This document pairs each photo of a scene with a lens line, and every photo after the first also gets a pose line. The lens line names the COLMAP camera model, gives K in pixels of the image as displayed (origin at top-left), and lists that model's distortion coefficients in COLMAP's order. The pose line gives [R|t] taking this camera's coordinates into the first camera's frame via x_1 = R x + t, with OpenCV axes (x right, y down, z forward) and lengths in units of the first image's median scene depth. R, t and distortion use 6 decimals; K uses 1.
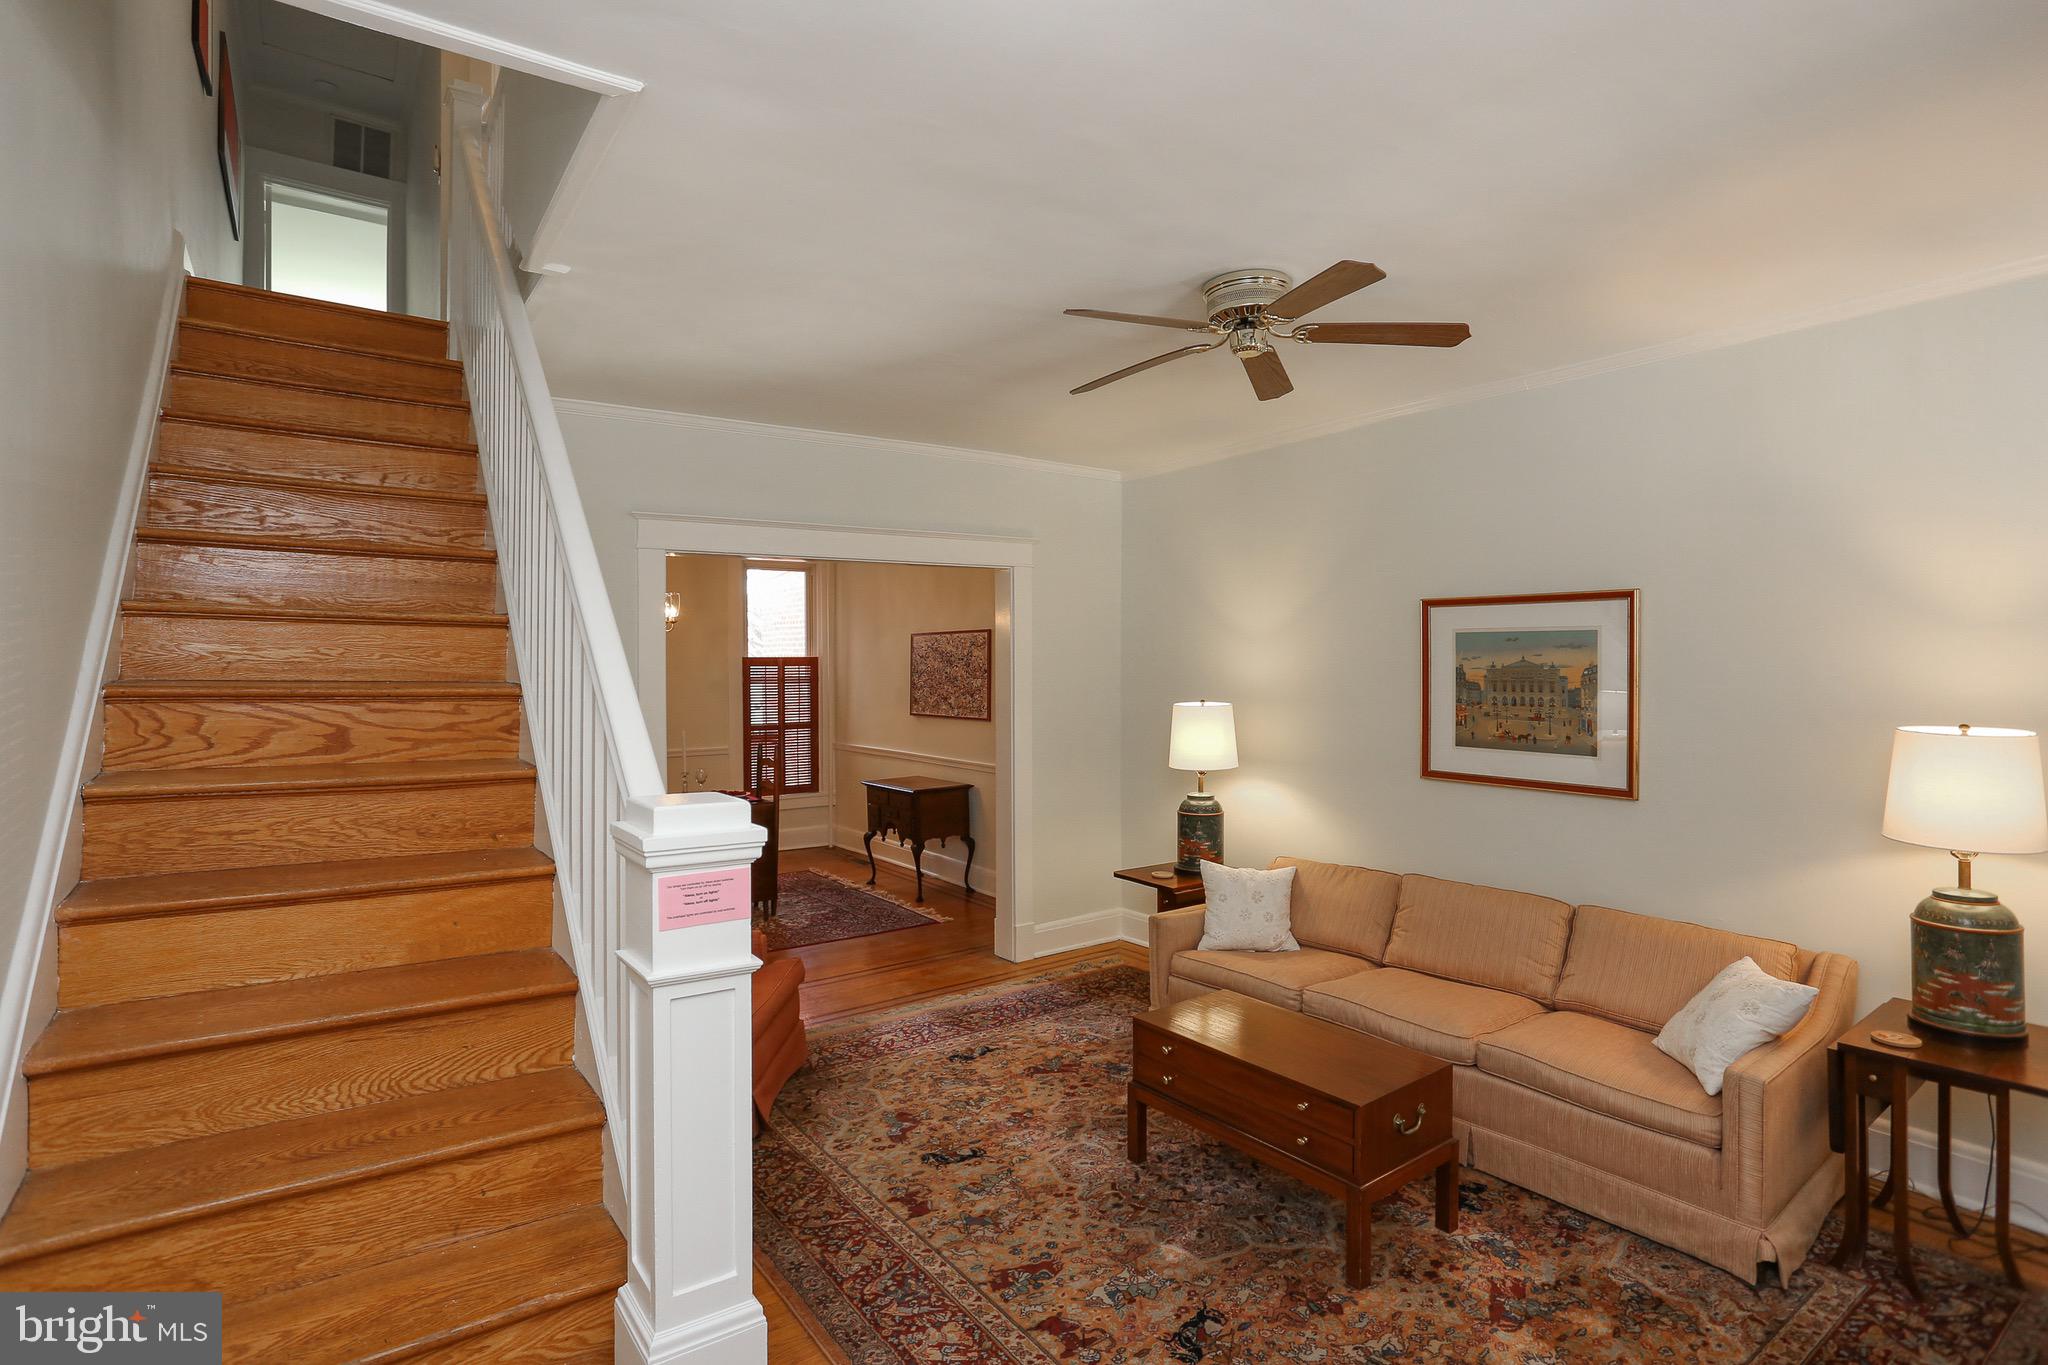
lens RADIAL K [[973.8, 0, 1031.3], [0, 973.8, 652.1], [0, 0, 1]] dist [-0.062751, 0.050061]
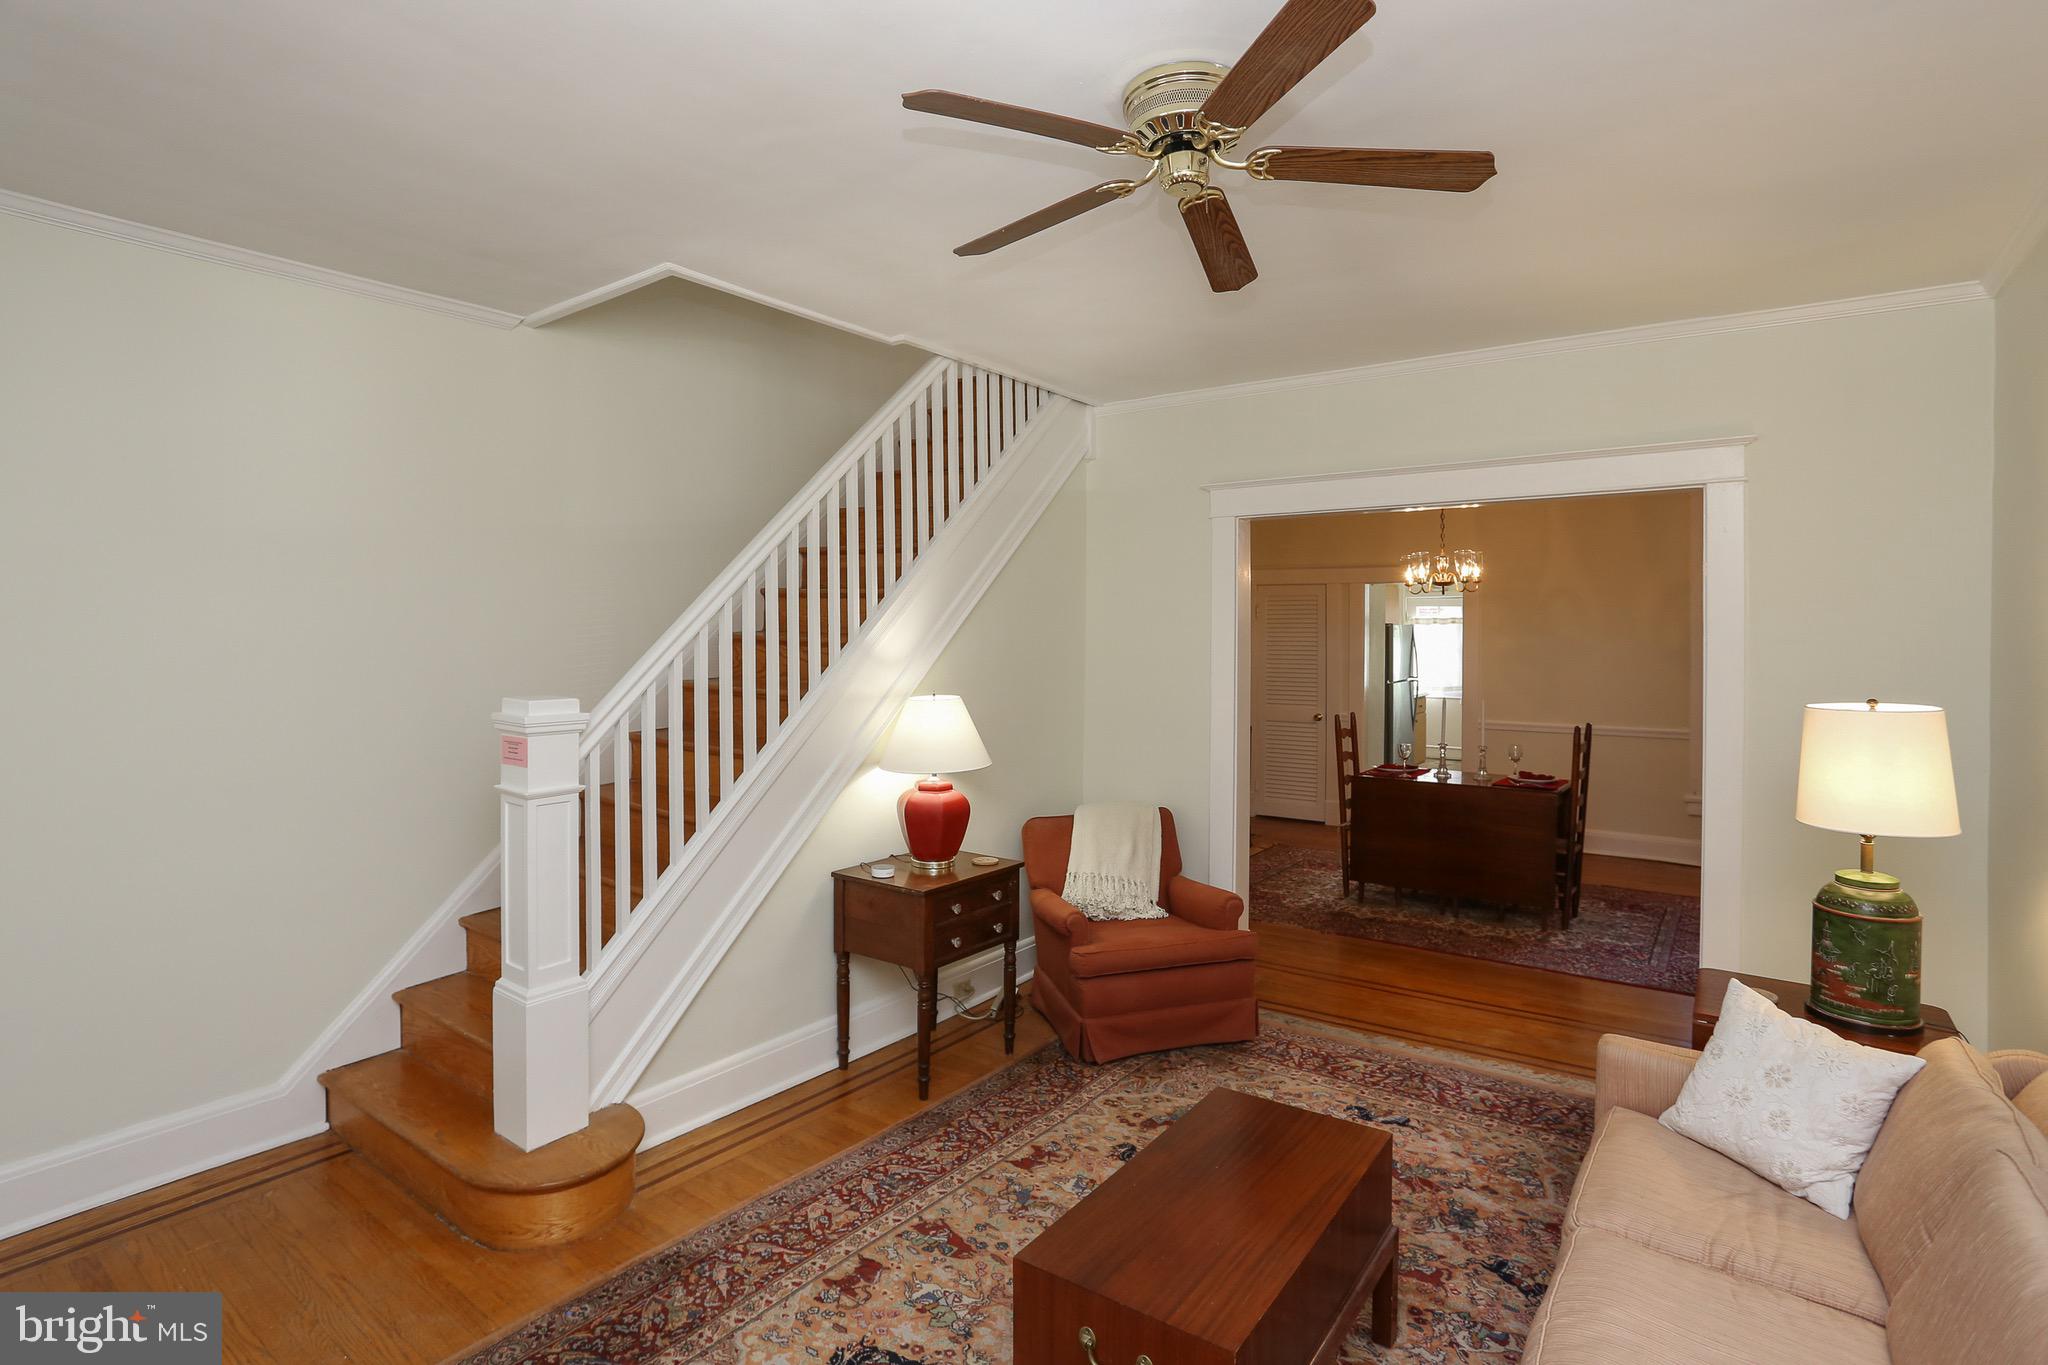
lens RADIAL K [[1023.3, 0, 1079.9], [0, 1023.3, 643.5], [0, 0, 1]] dist [-0.062511, 0.030946]
pose [[0.346839, 0.019251, -0.937727, 0.352563], [0.005113, 0.999736, 0.022415, 0.002316], [0.937911, -0.012569, 0.346649, 0.270493]]
